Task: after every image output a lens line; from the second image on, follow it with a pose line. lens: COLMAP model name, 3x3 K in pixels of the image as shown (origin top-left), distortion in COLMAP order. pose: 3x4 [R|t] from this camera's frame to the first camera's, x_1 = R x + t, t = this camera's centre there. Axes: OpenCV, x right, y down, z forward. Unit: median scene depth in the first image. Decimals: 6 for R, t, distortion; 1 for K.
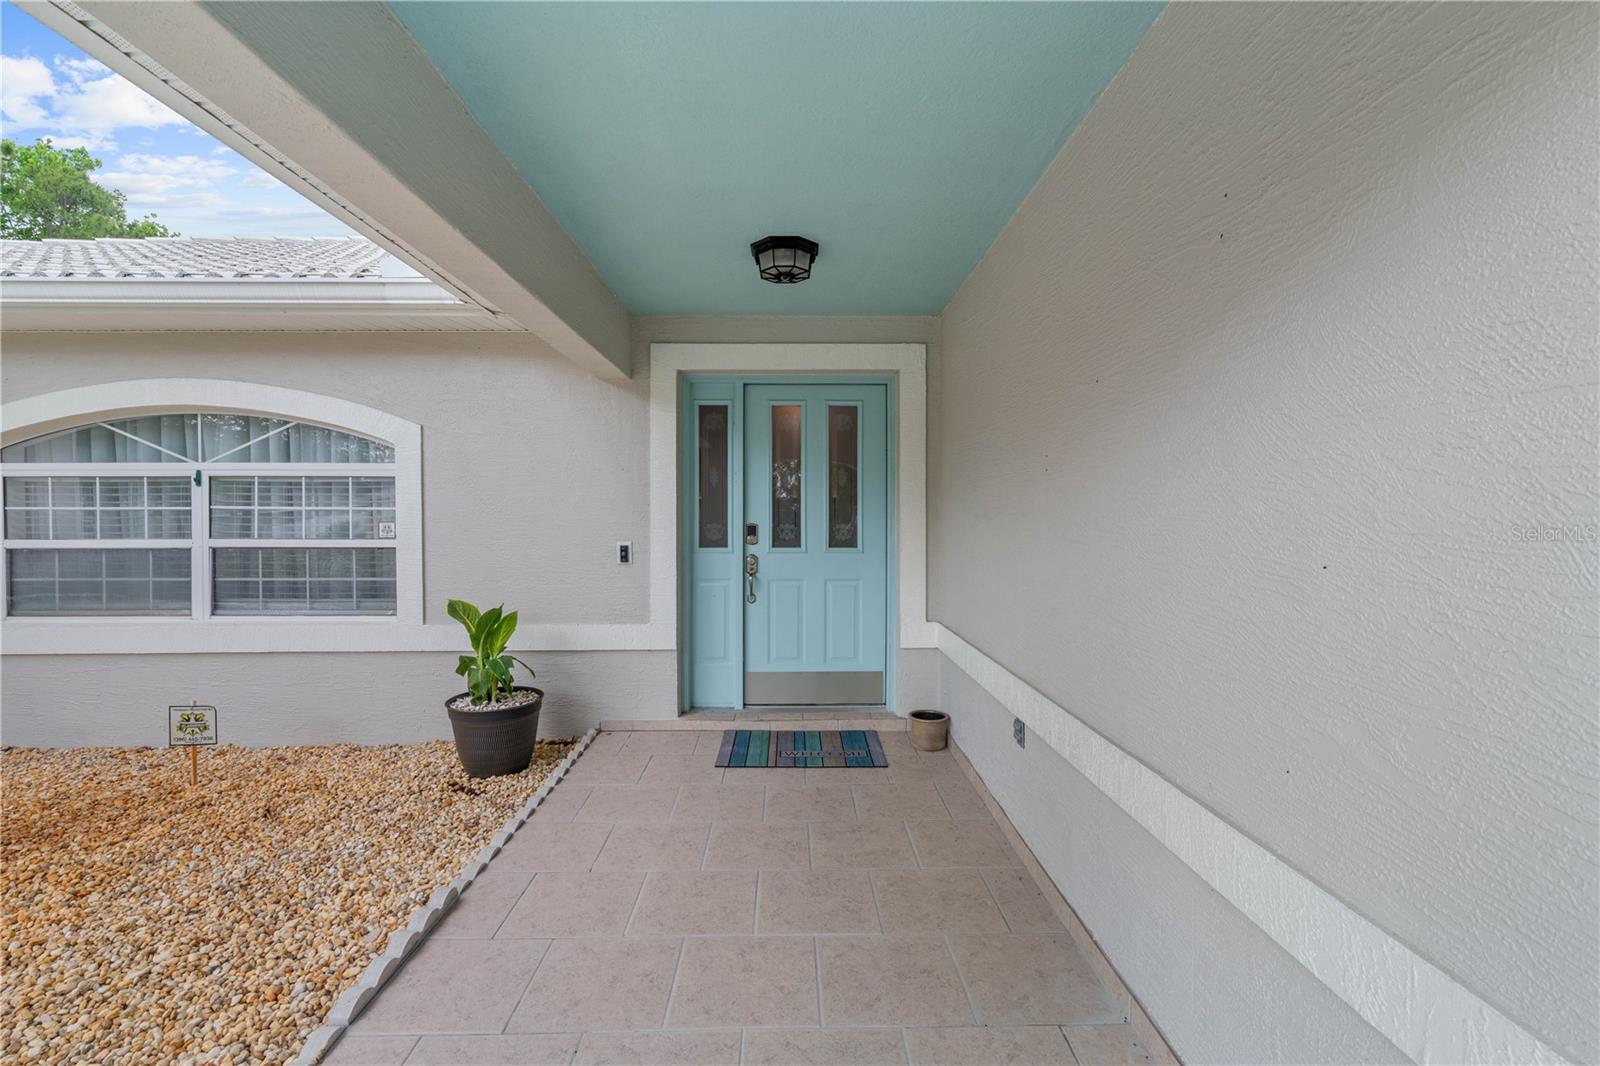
lens RADIAL K [[719.5, 0, 807.8], [0, 719.5, 531.1], [0, 0, 1]] dist [-0.002101, -0.000118]
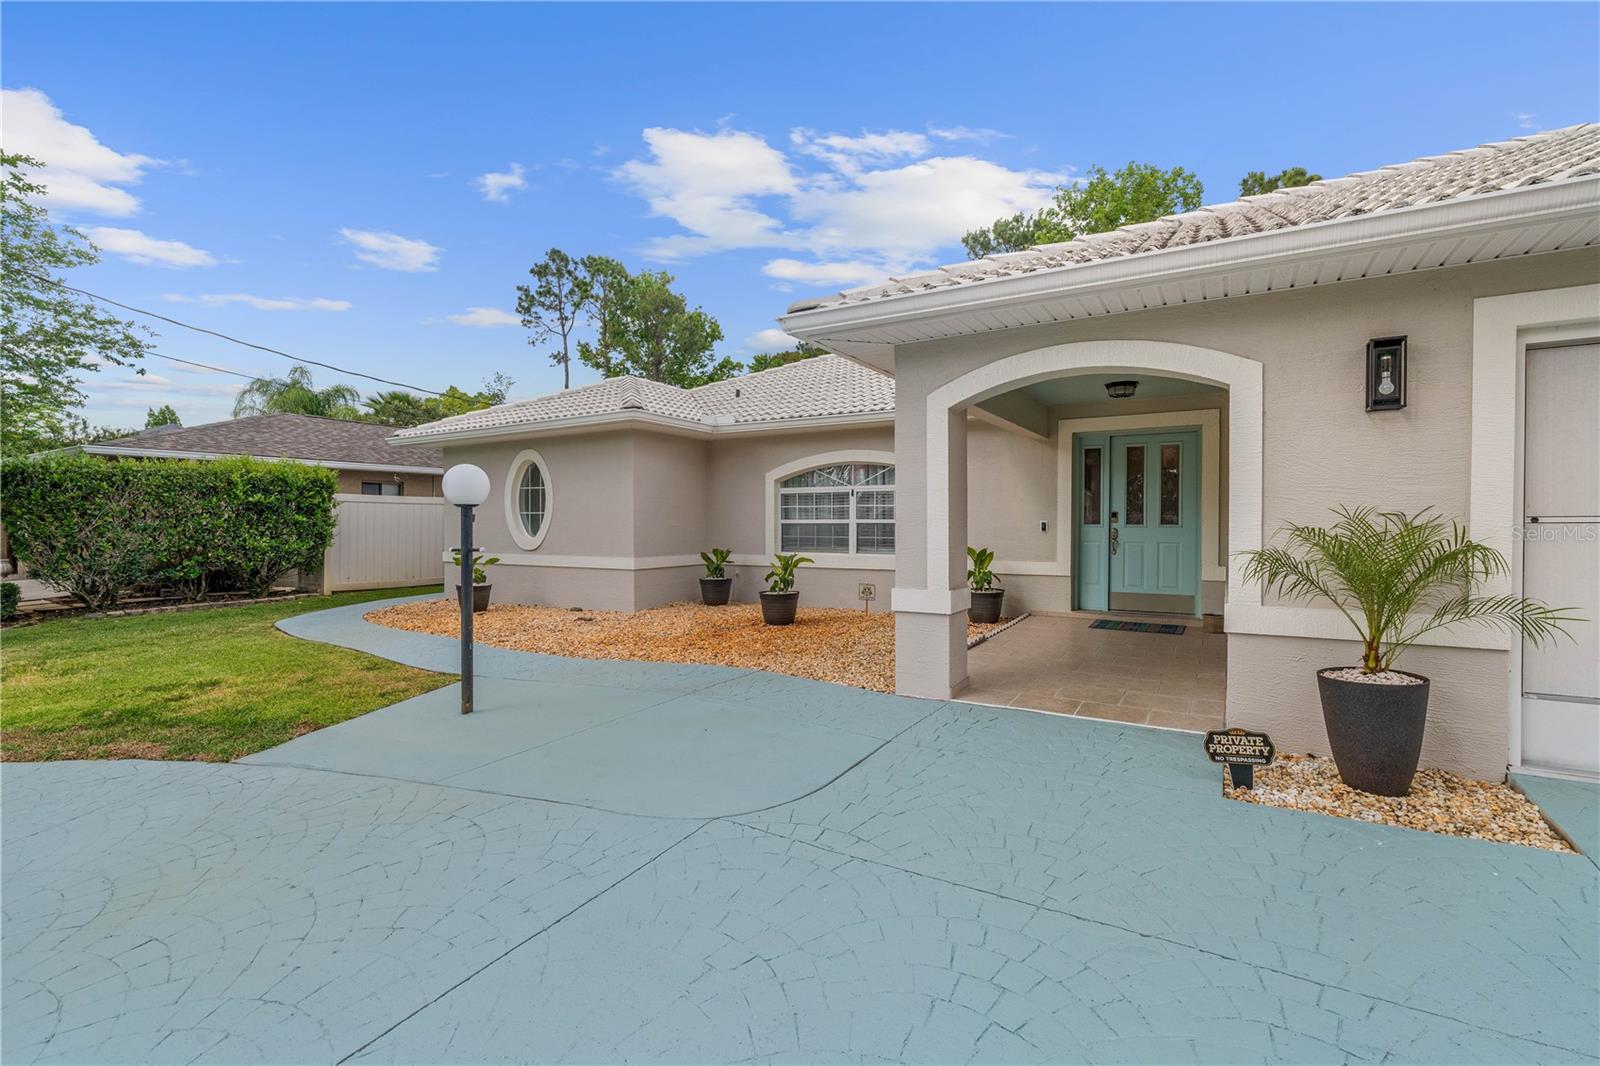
lens RADIAL K [[719.5, 0, 807.8], [0, 719.5, 531.1], [0, 0, 1]] dist [-0.002101, -0.000118]
pose [[0.852659, 0.008064, -0.522405, 0.222063], [-0.010585, 0.999942, -0.001842, 0.053141], [0.522360, 0.007100, 0.852696, -1.010300]]
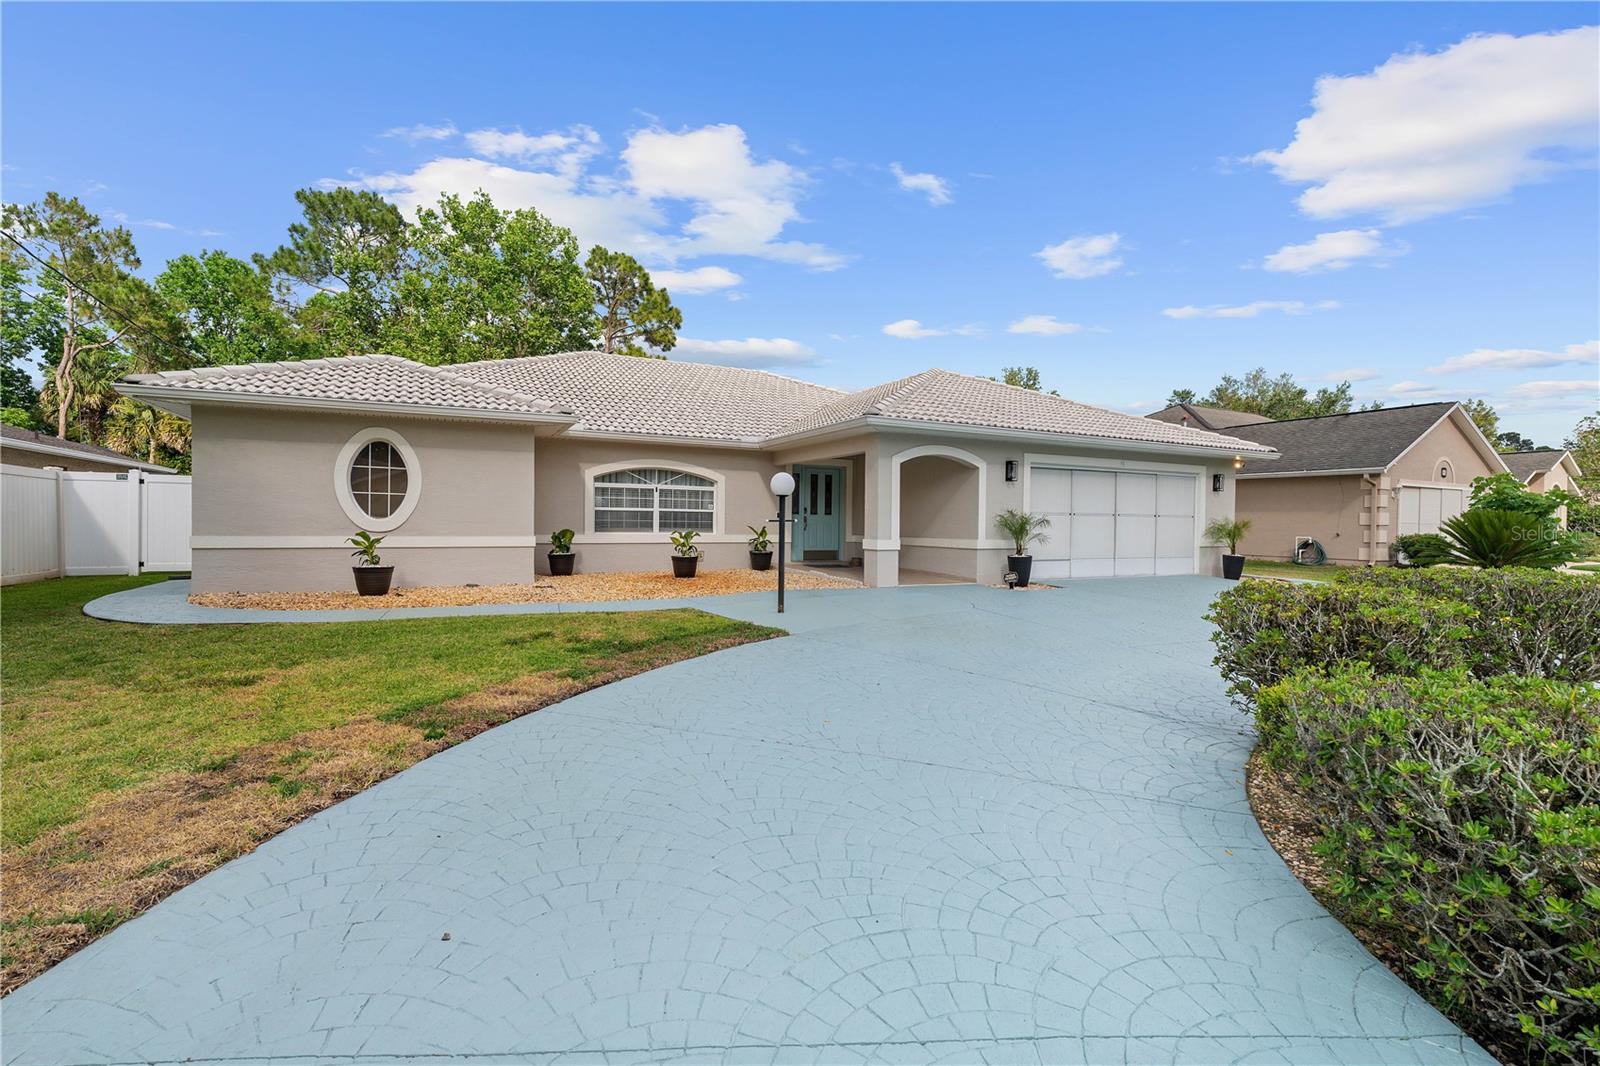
lens RADIAL K [[719.5, 0, 807.8], [0, 719.5, 531.1], [0, 0, 1]] dist [-0.002101, -0.000118]
pose [[0.892267, 0.007907, 0.451438, -1.682586], [-0.005738, 0.999964, -0.006174, 0.128328], [-0.451471, 0.002919, 0.892281, -2.163991]]
